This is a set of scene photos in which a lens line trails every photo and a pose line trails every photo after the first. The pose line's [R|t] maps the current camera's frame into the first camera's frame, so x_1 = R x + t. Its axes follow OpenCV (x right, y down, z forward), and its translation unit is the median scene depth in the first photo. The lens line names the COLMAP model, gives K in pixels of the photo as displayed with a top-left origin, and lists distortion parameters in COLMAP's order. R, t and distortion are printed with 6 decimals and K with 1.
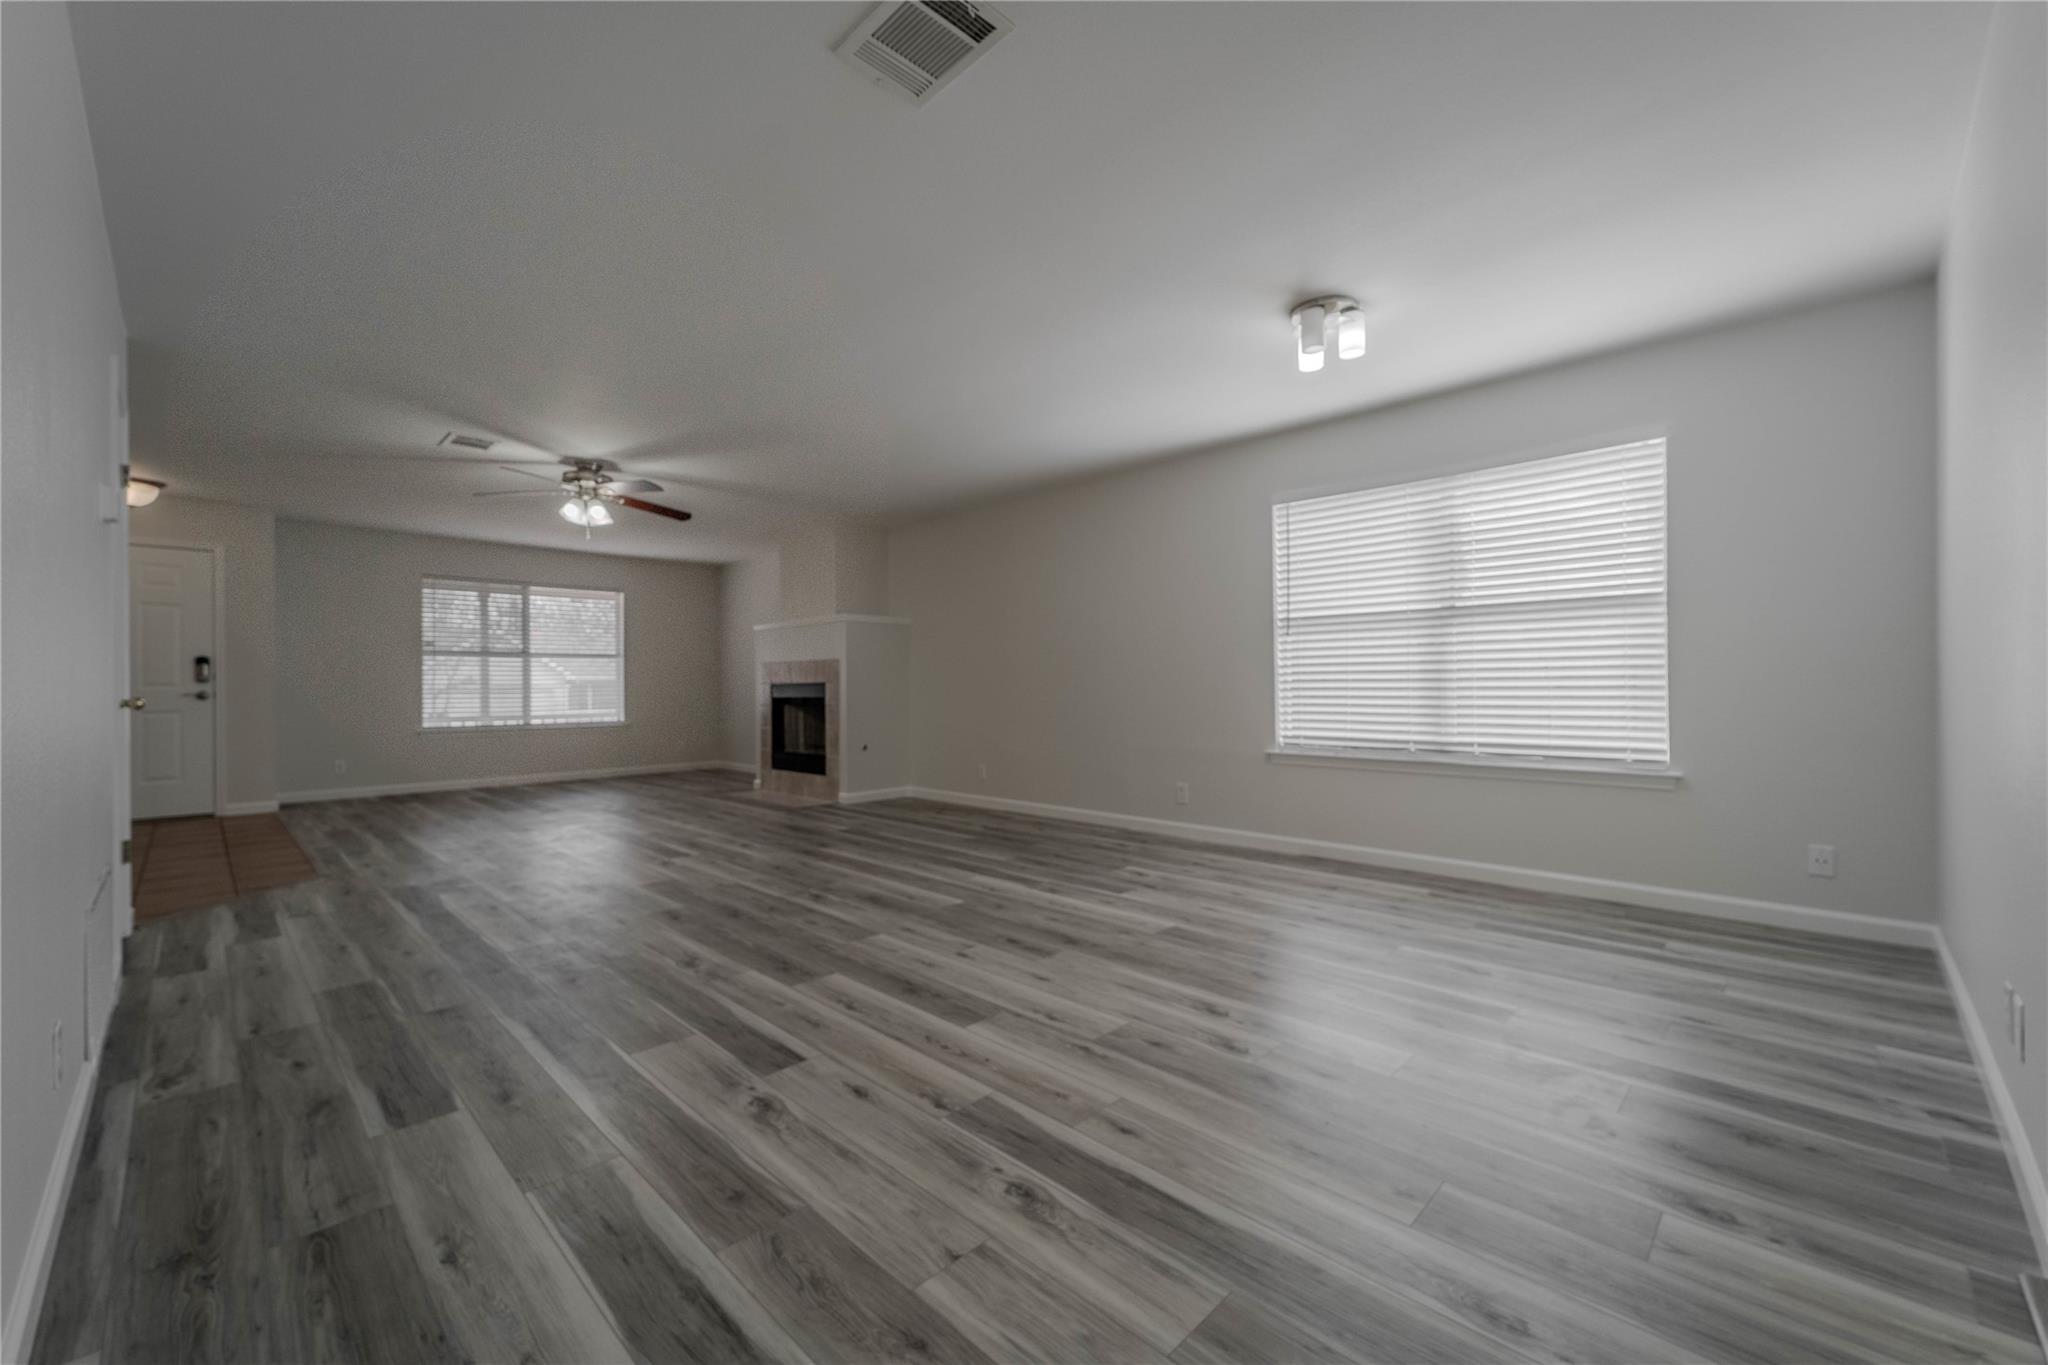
lens RADIAL K [[816.2, 0, 1022.4], [0, 816.2, 695.2], [0, 0, 1]] dist [0.003793, -0.000403]
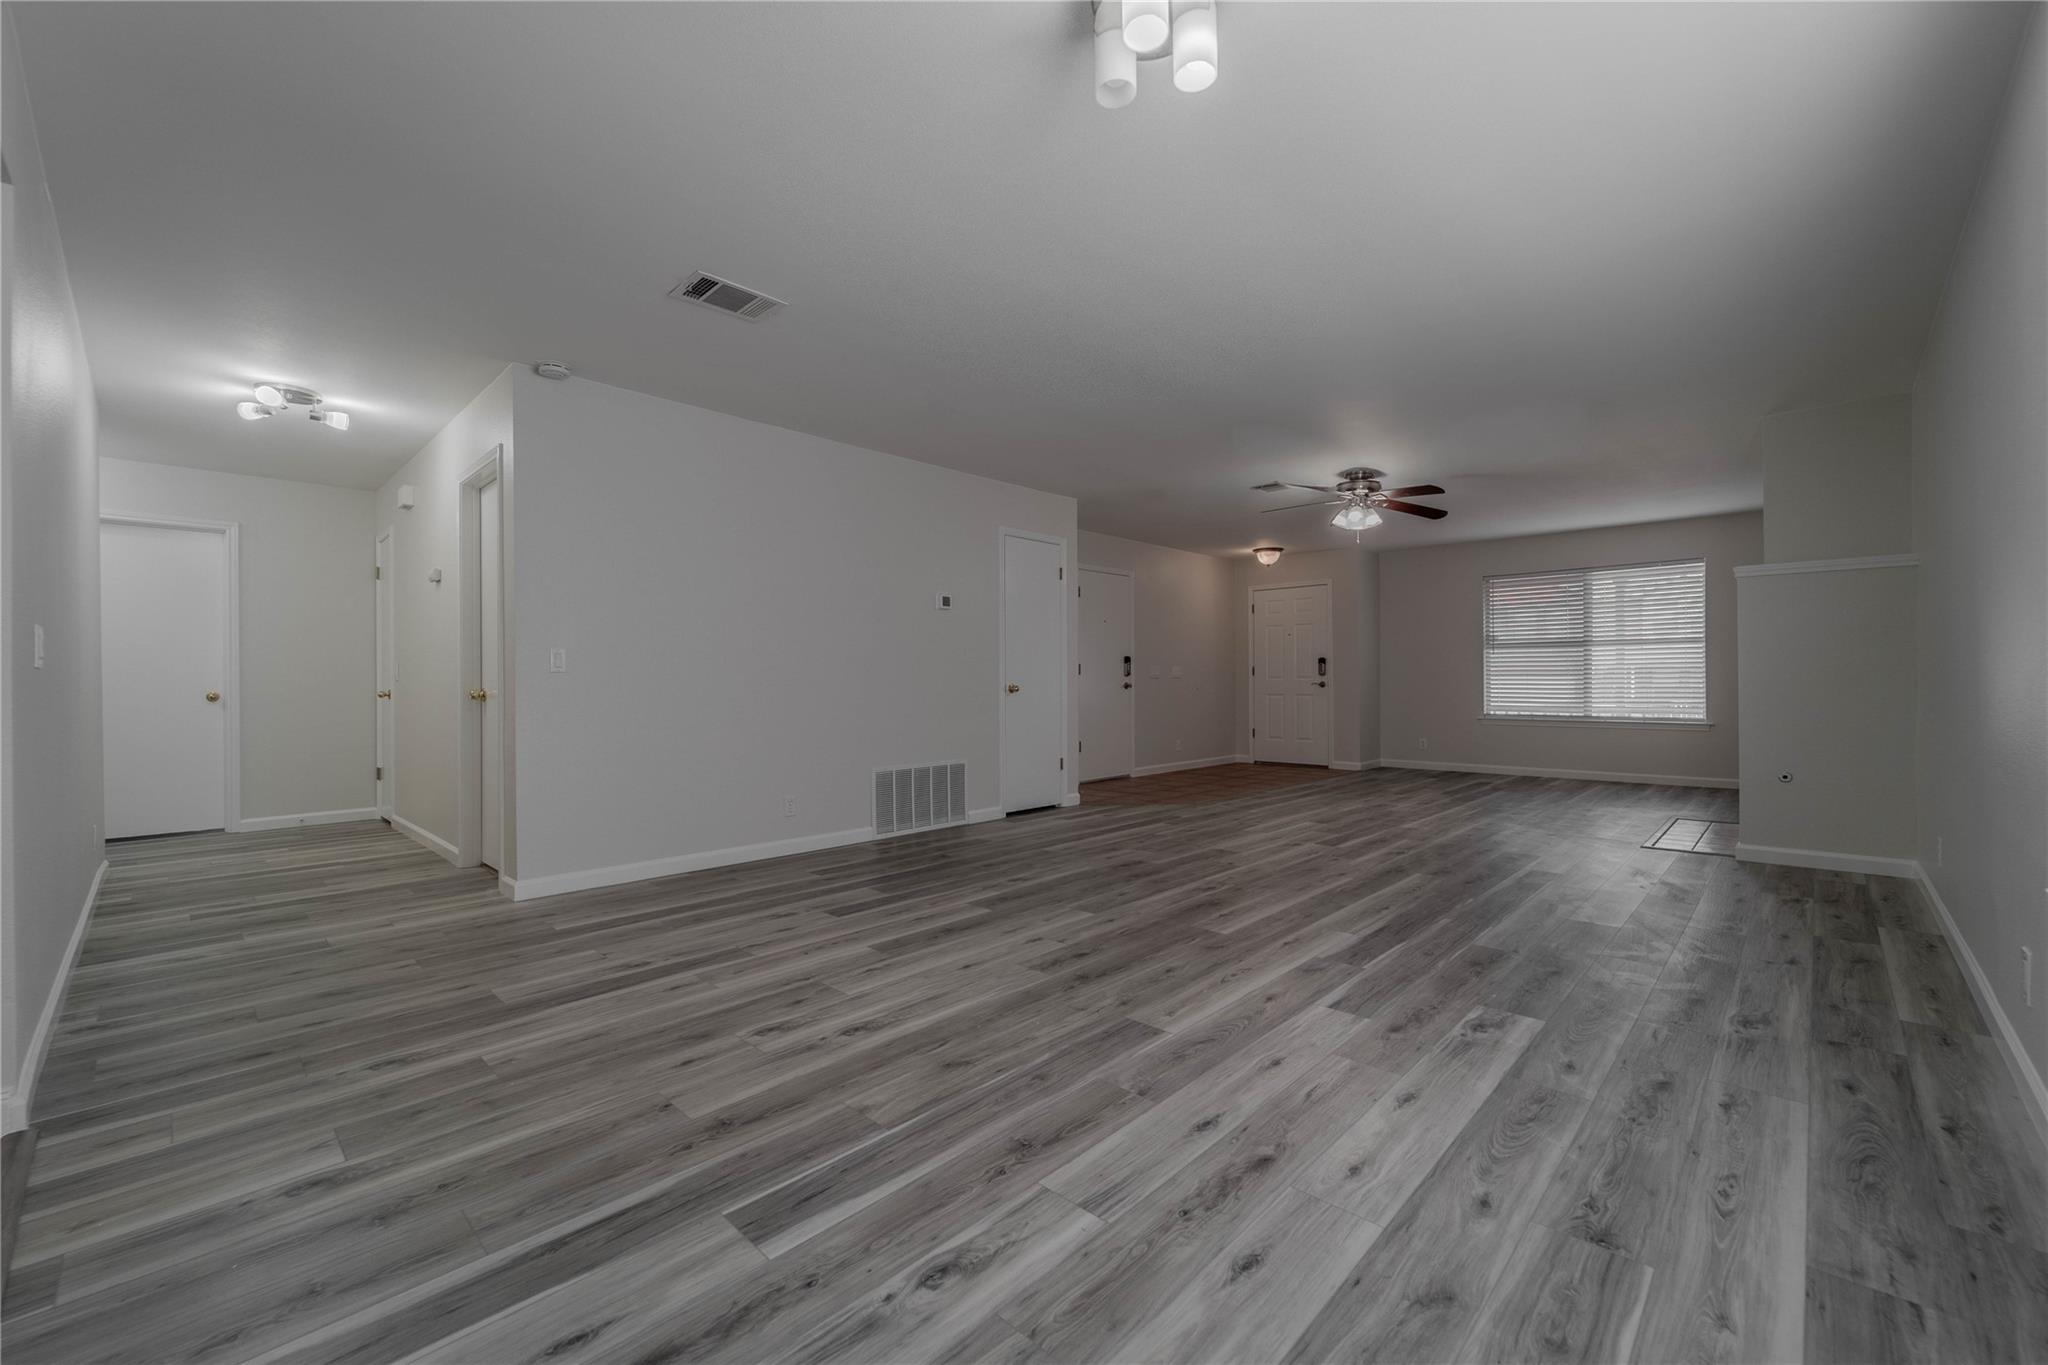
lens RADIAL K [[816.2, 0, 1024.4], [0, 816.2, 691.9], [0, 0, 1]] dist [0.003793, -0.000403]
pose [[0.021143, 0.016755, -0.999636, 0.918311], [-0.005248, 0.999848, 0.016647, -0.016108], [0.999763, 0.004895, 0.021228, 0.913142]]
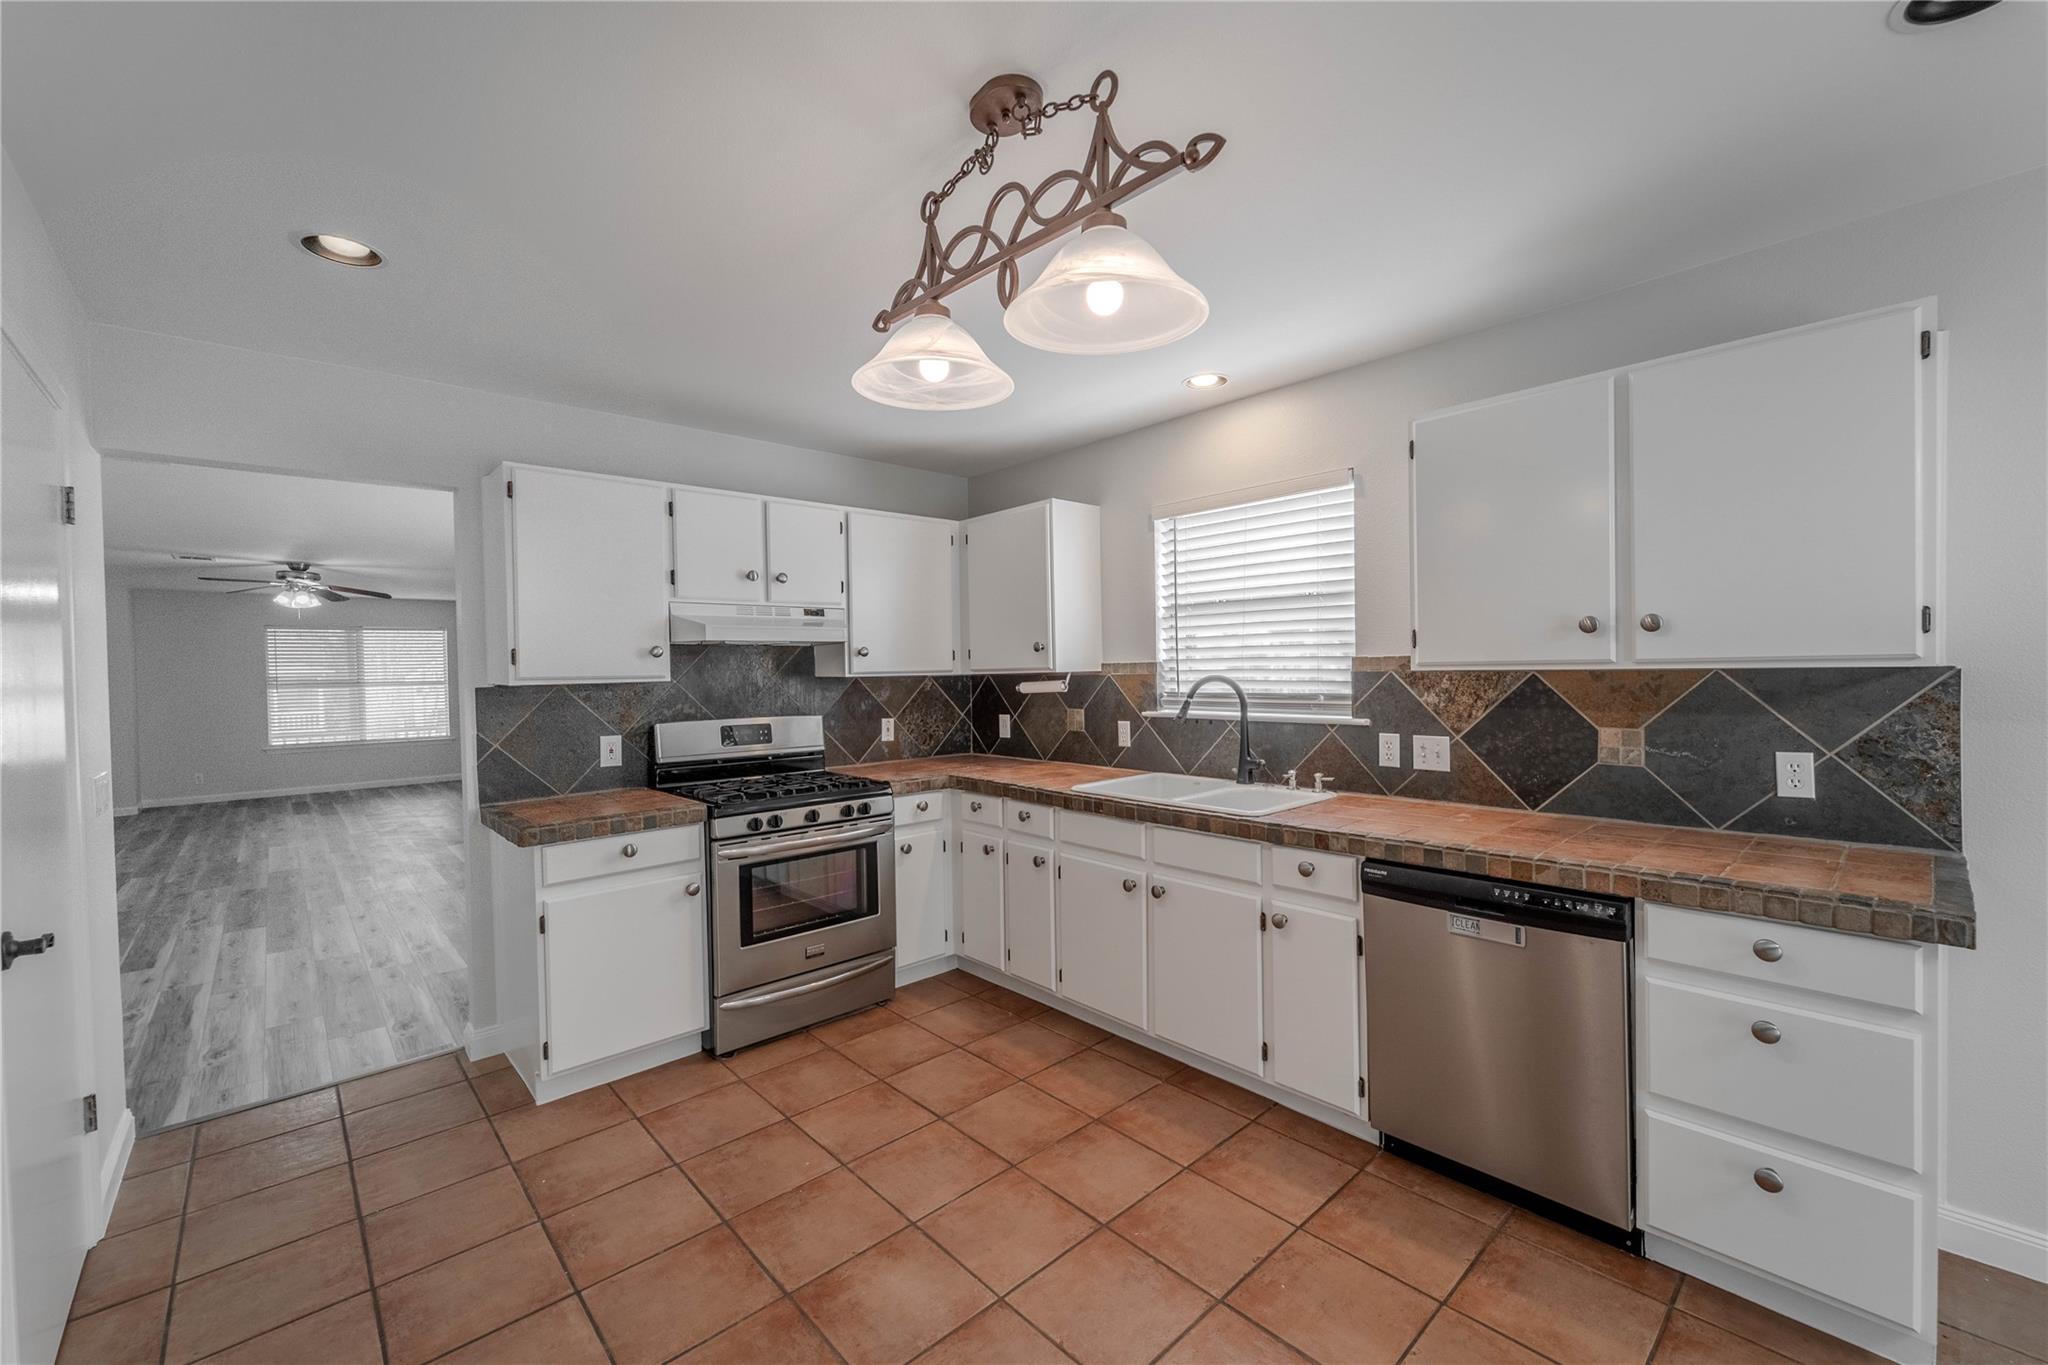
lens RADIAL K [[816.2, 0, 1026.2], [0, 816.2, 675.0], [0, 0, 1]] dist [0.003793, -0.000403]
pose [[0.999187, -0.013164, -0.038110, 1.242031], [0.013080, 0.999911, -0.002453, -0.132083], [0.038138, 0.001953, 0.999271, -0.542739]]
